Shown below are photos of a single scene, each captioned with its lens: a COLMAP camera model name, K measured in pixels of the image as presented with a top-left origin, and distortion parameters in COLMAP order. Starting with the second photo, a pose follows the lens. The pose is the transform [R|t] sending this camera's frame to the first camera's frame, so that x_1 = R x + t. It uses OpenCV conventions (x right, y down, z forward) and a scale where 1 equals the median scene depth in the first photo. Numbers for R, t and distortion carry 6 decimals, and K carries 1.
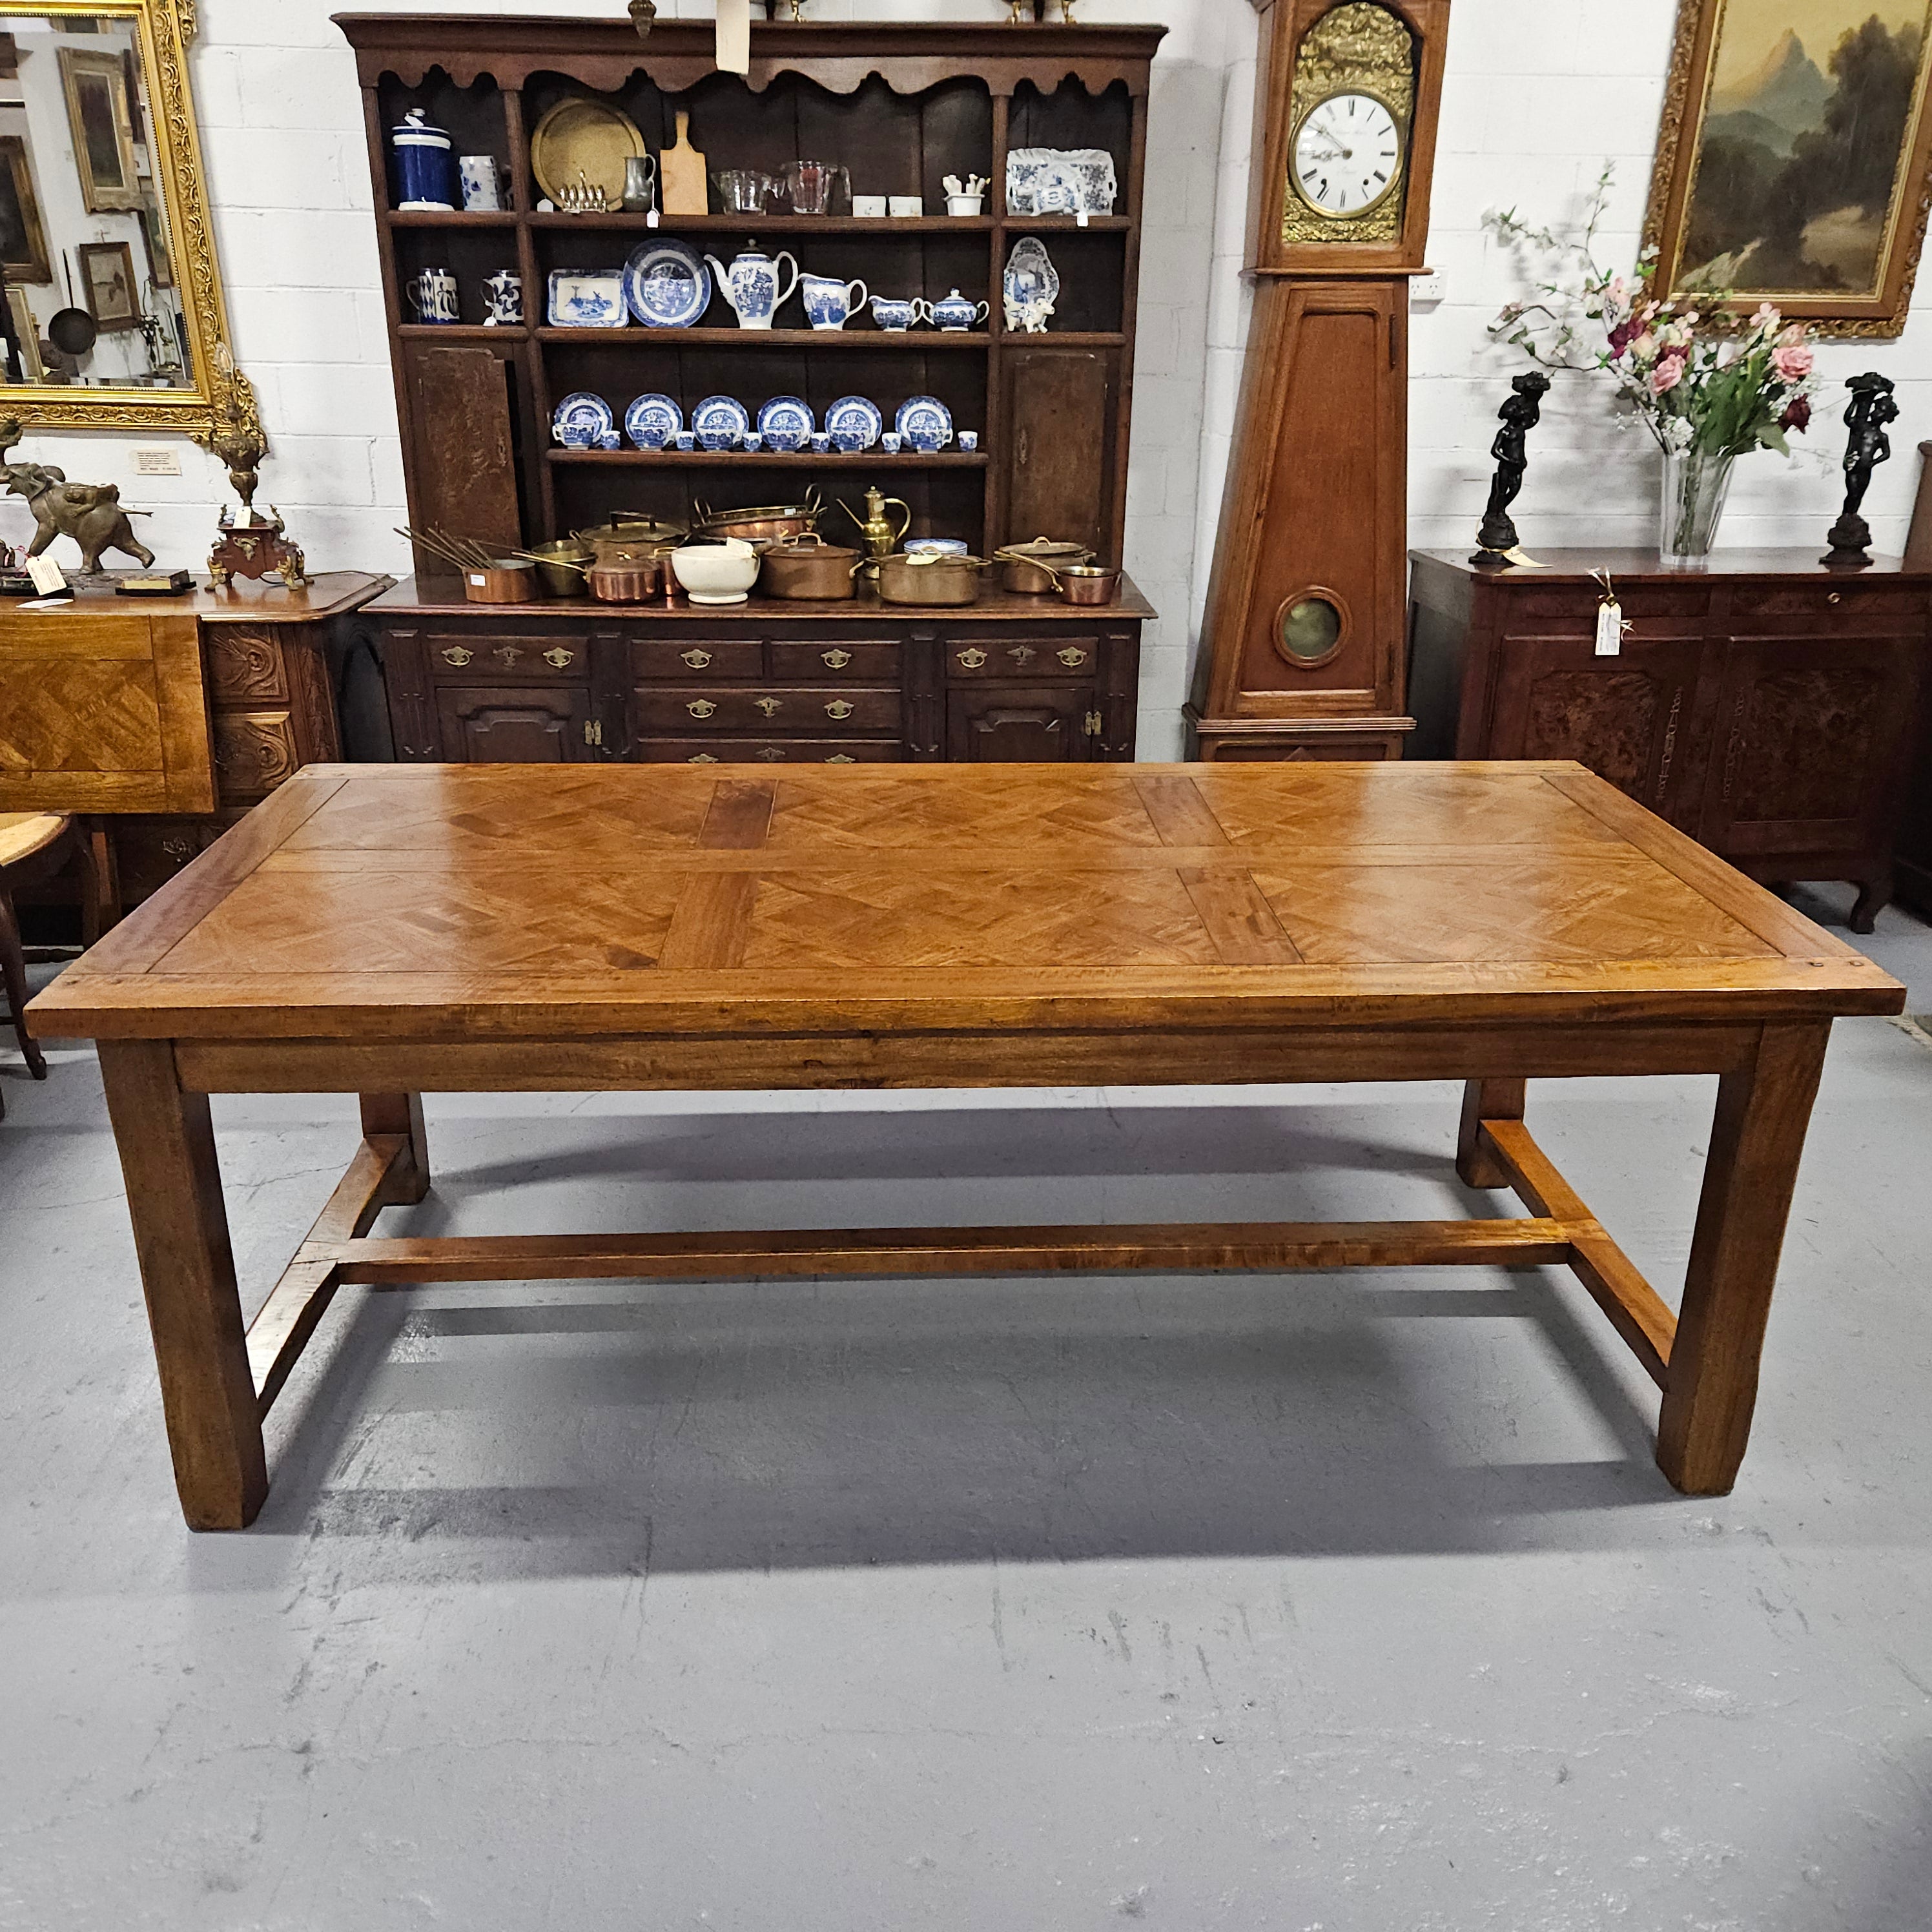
lens RADIAL K [[1718.8, 0, 969.2], [0, 1718.8, 1001.3], [0, 0, 1]] dist [0.072026, -0.068917]
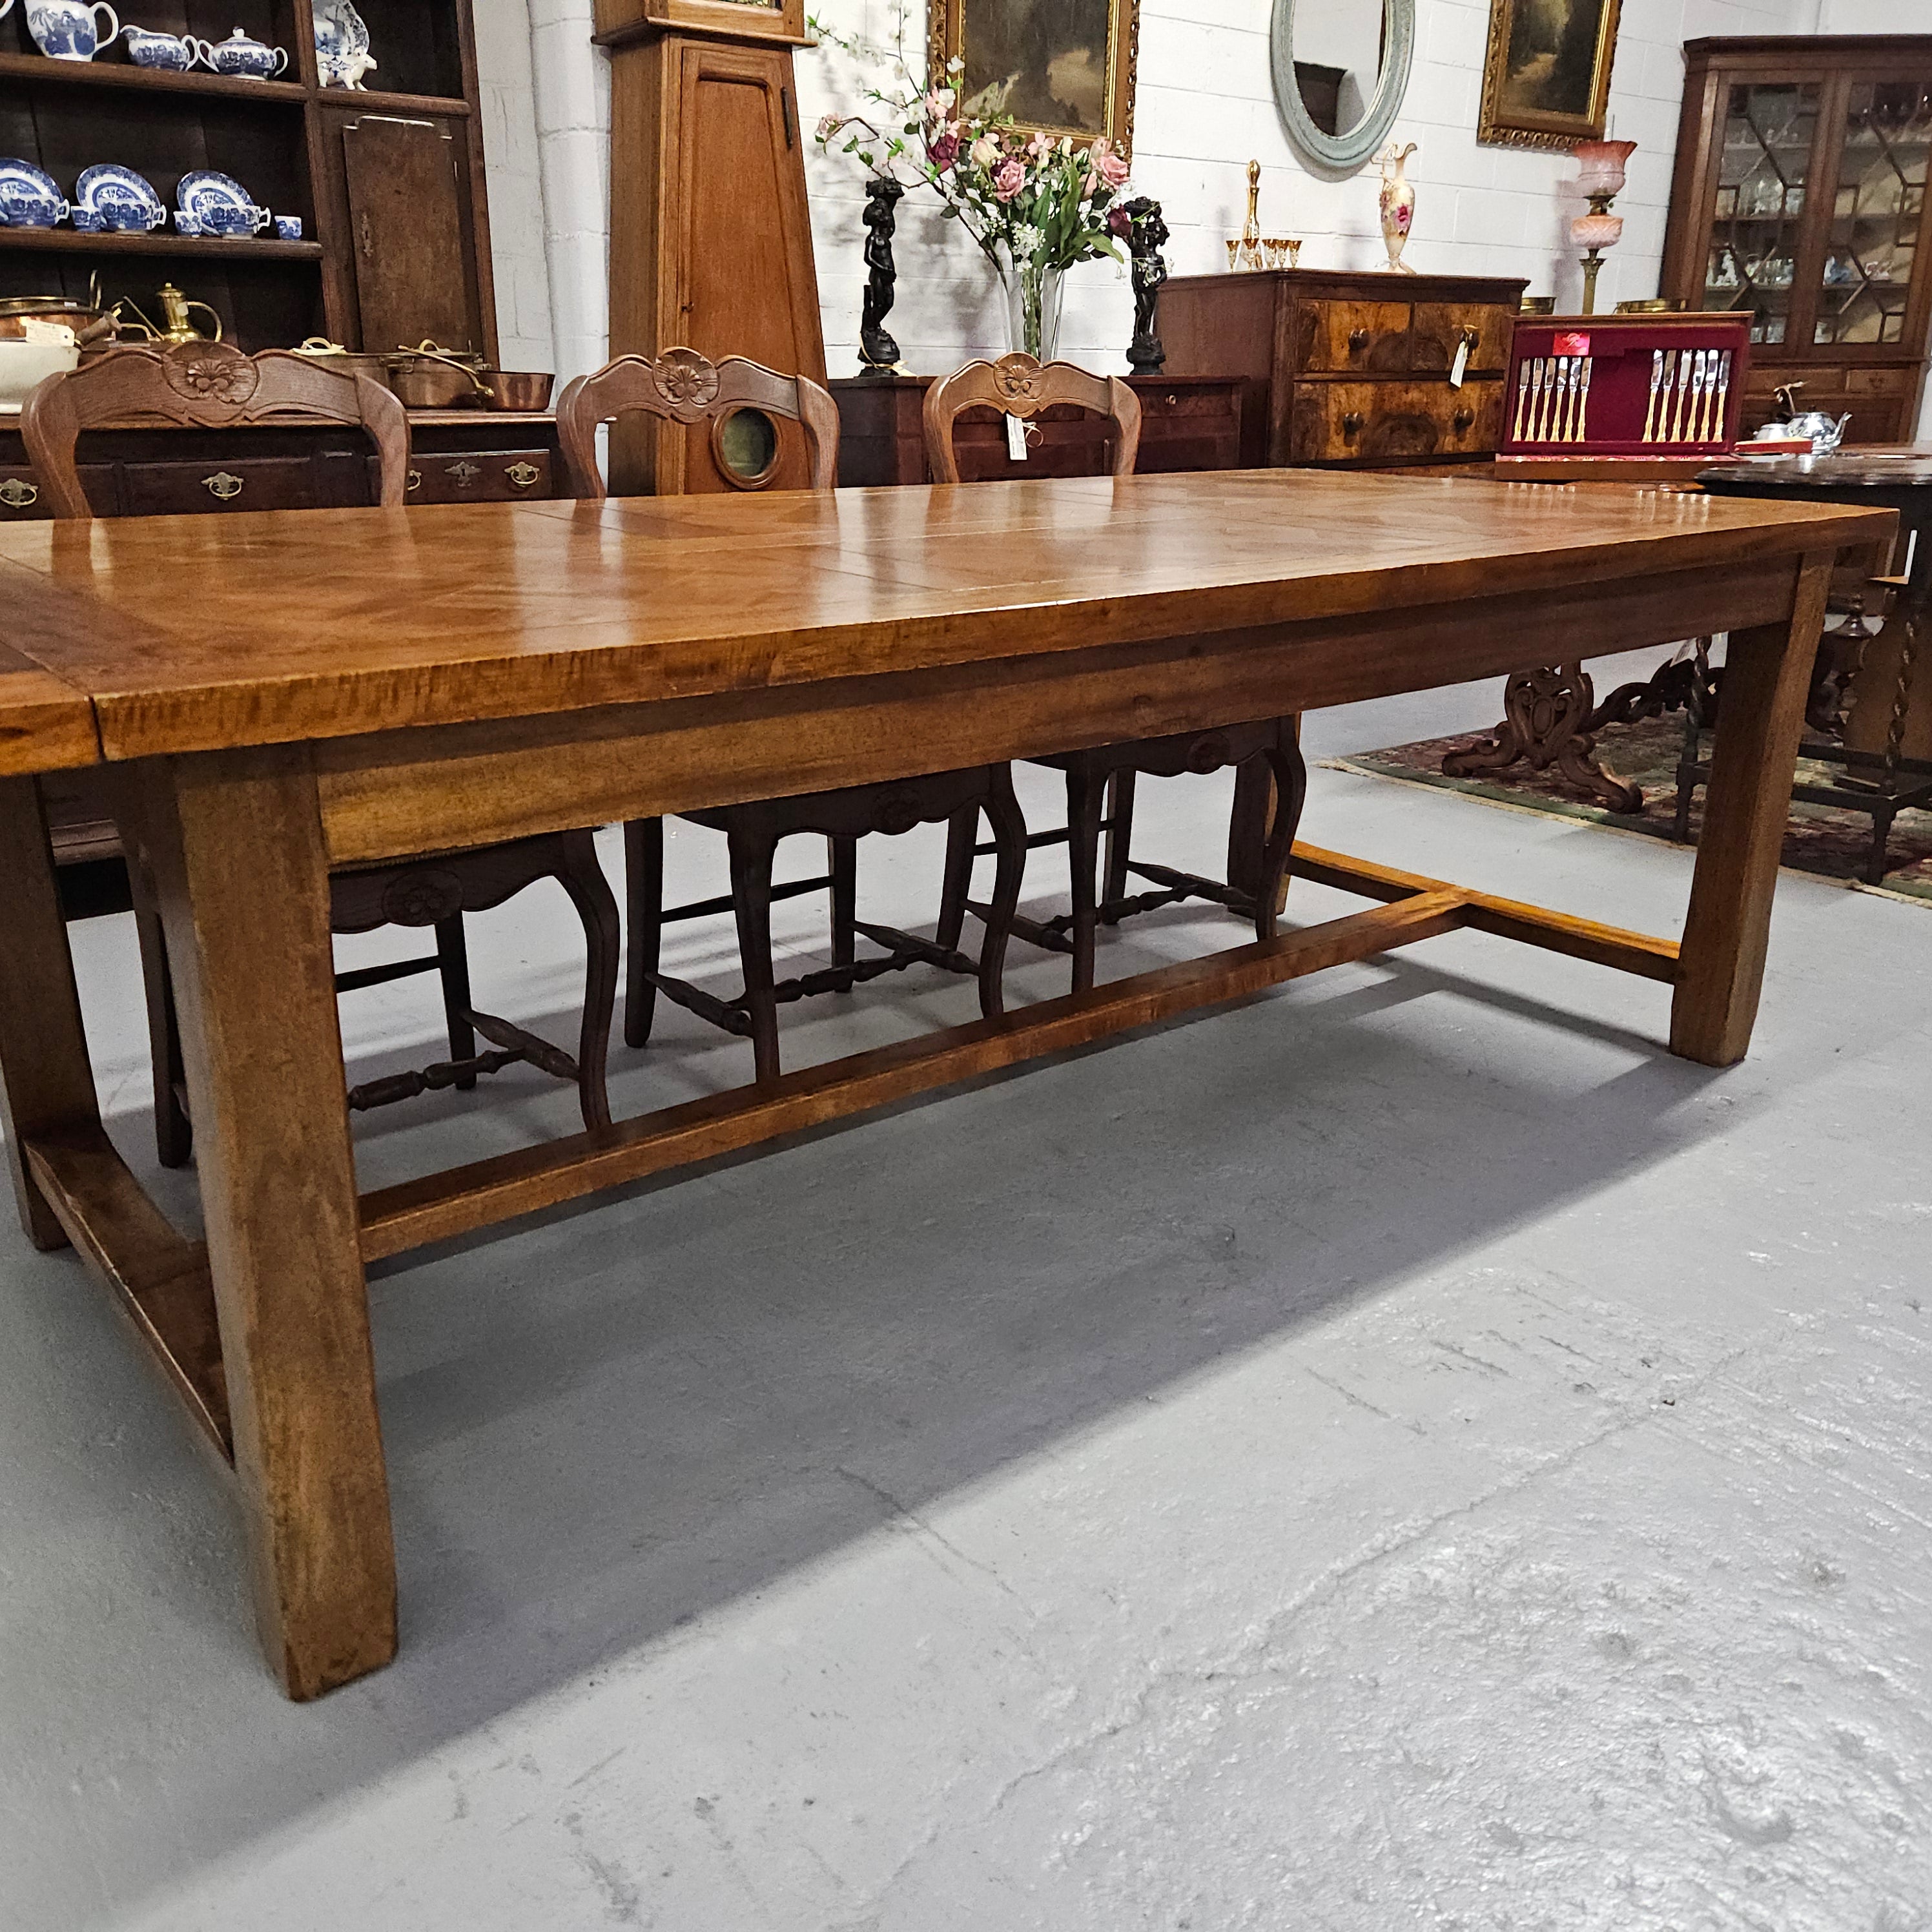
lens RADIAL K [[1718.8, 0, 975.9], [0, 1718.8, 967.1], [0, 0, 1]] dist [0.072026, -0.068917]
pose [[0.804155, -0.200841, 0.559462, -0.270347], [0.226854, 0.973646, 0.023455, 0.057344], [-0.549429, 0.108055, 0.828524, 0.217266]]
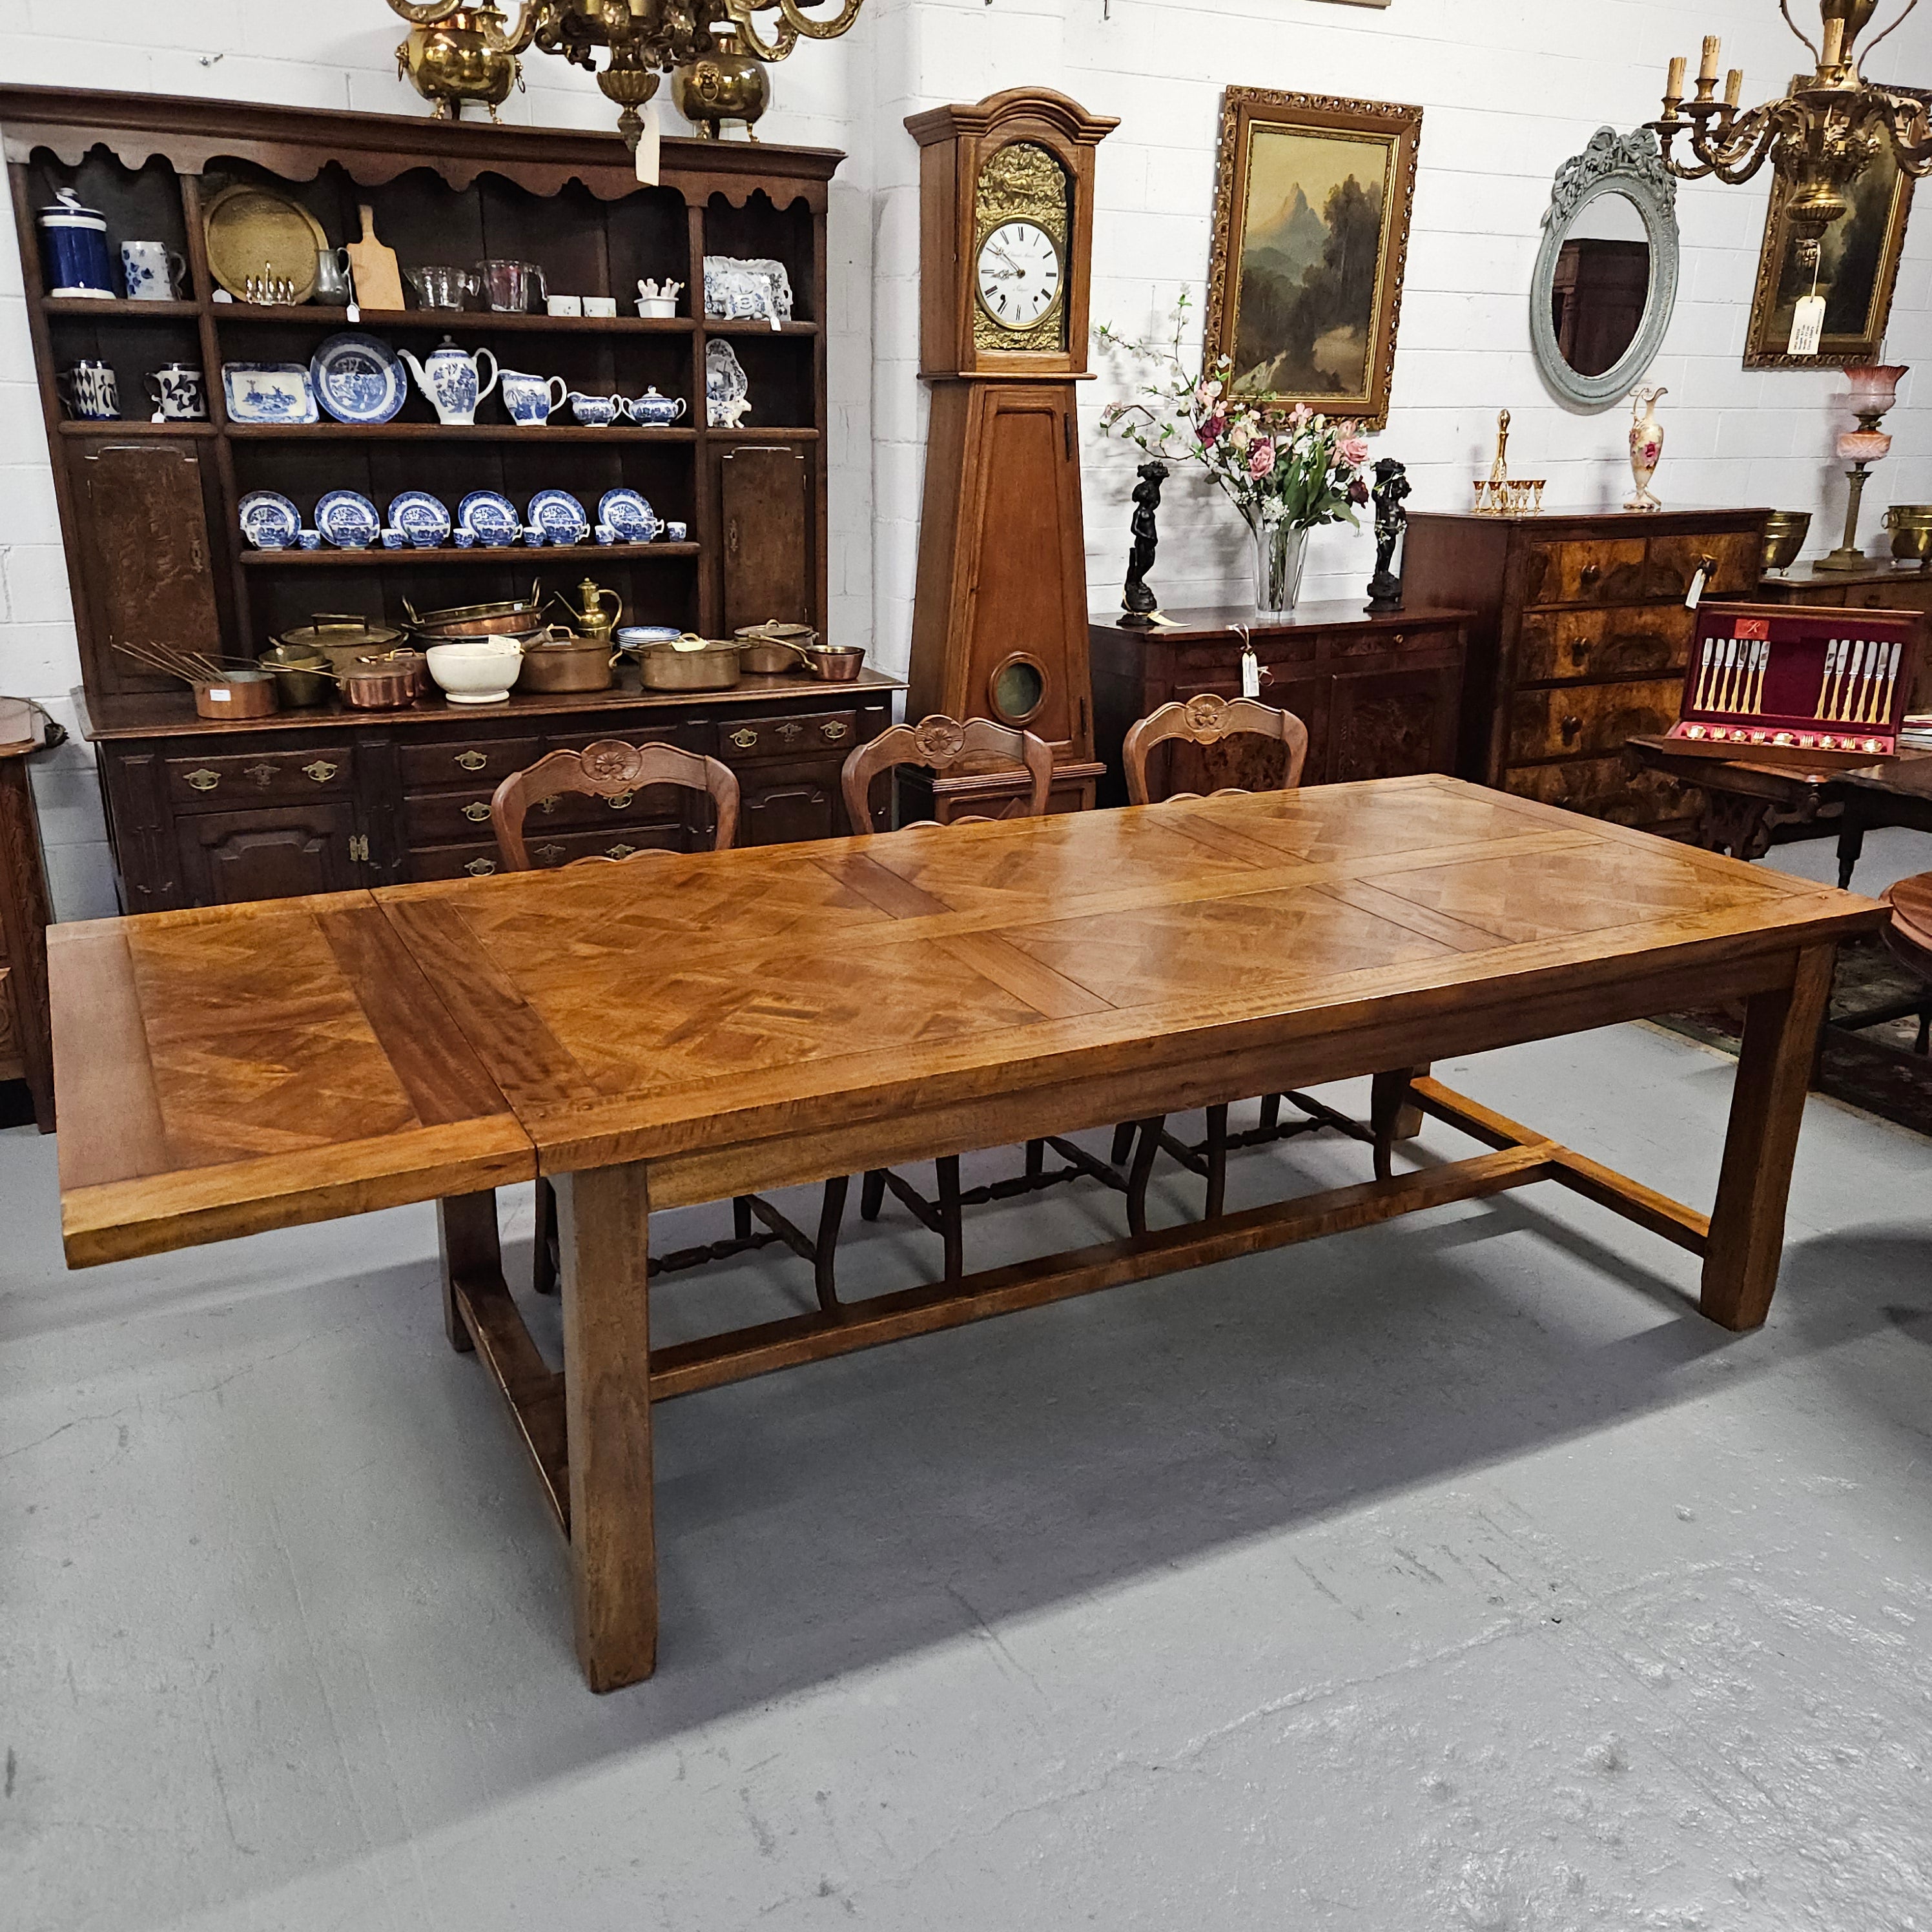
lens RADIAL K [[1718.8, 0, 960.3], [0, 1718.8, 965.1], [0, 0, 1]] dist [0.072026, -0.068917]
pose [[0.908322, -0.129292, 0.397786, -0.298340], [0.153480, 0.987714, -0.029427, -0.015956], [-0.389094, 0.087781, 0.917006, 0.023555]]
